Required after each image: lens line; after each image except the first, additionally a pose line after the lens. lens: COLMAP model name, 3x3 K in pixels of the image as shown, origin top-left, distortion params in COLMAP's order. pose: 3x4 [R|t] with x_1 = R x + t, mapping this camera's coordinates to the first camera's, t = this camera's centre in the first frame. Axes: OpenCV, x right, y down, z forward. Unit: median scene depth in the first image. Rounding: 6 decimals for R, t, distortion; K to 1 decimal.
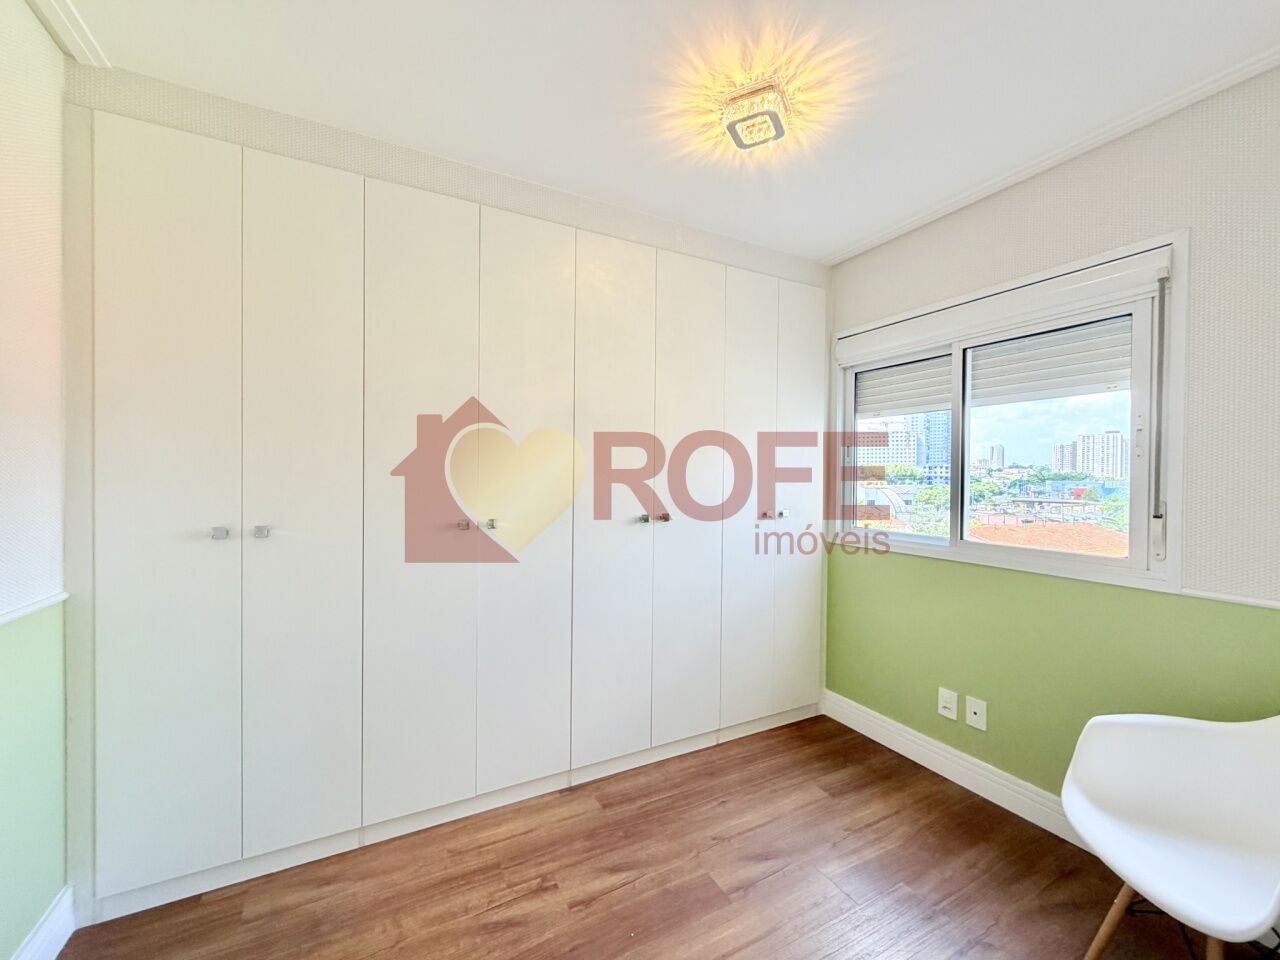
lens RADIAL K [[508.1, 0, 635.7], [0, 508.1, 480.7], [0, 0, 1]] dist [0.001184, -0.000238]
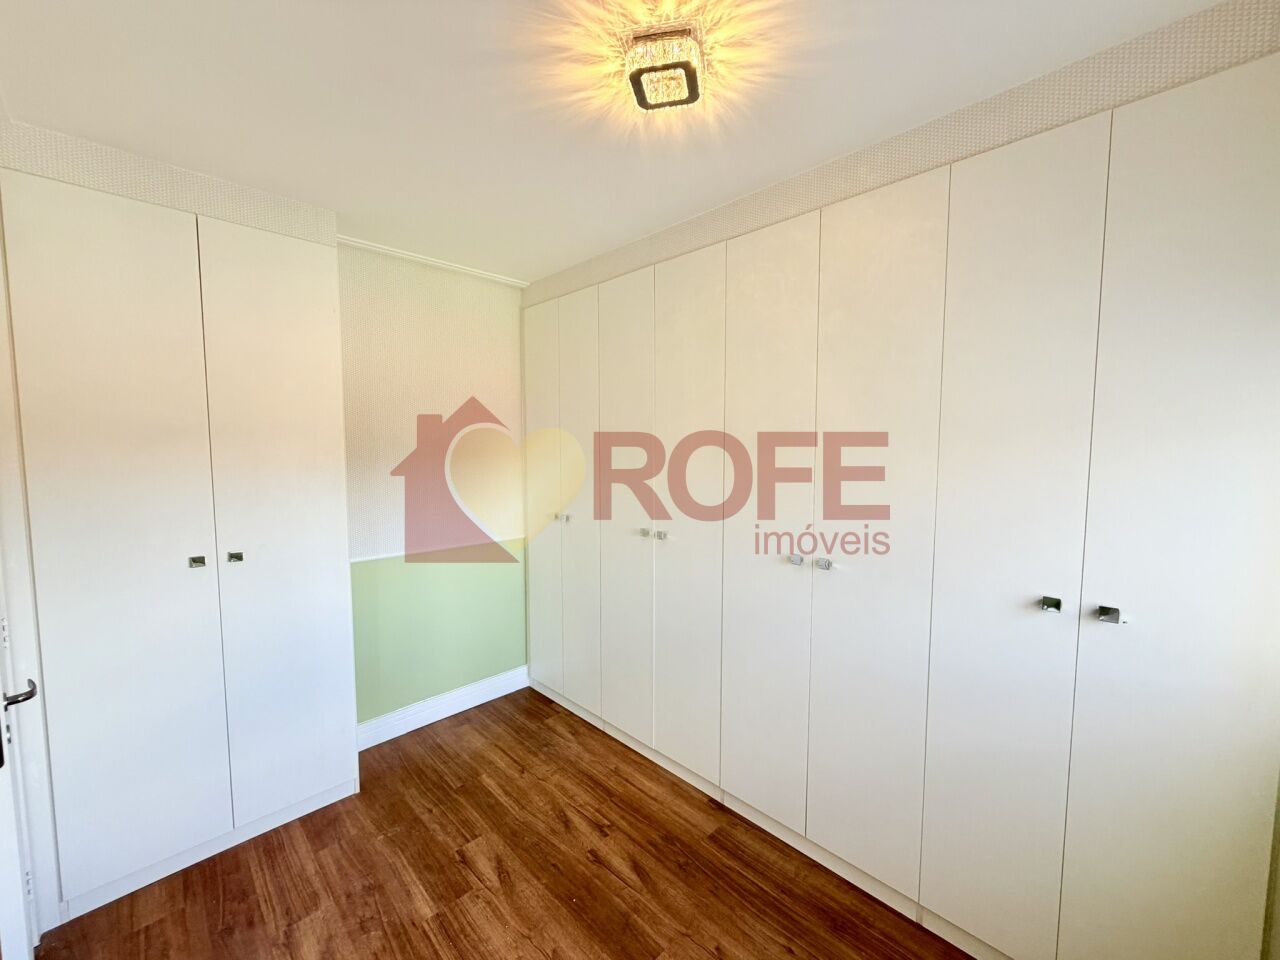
lens RADIAL K [[508.1, 0, 635.7], [0, 508.1, 480.7], [0, 0, 1]] dist [0.001184, -0.000238]
pose [[0.297479, 0.062956, -0.952650, 0.941250], [-0.006320, 0.997931, 0.063975, -0.135186], [0.954707, -0.013011, 0.297261, 0.680832]]
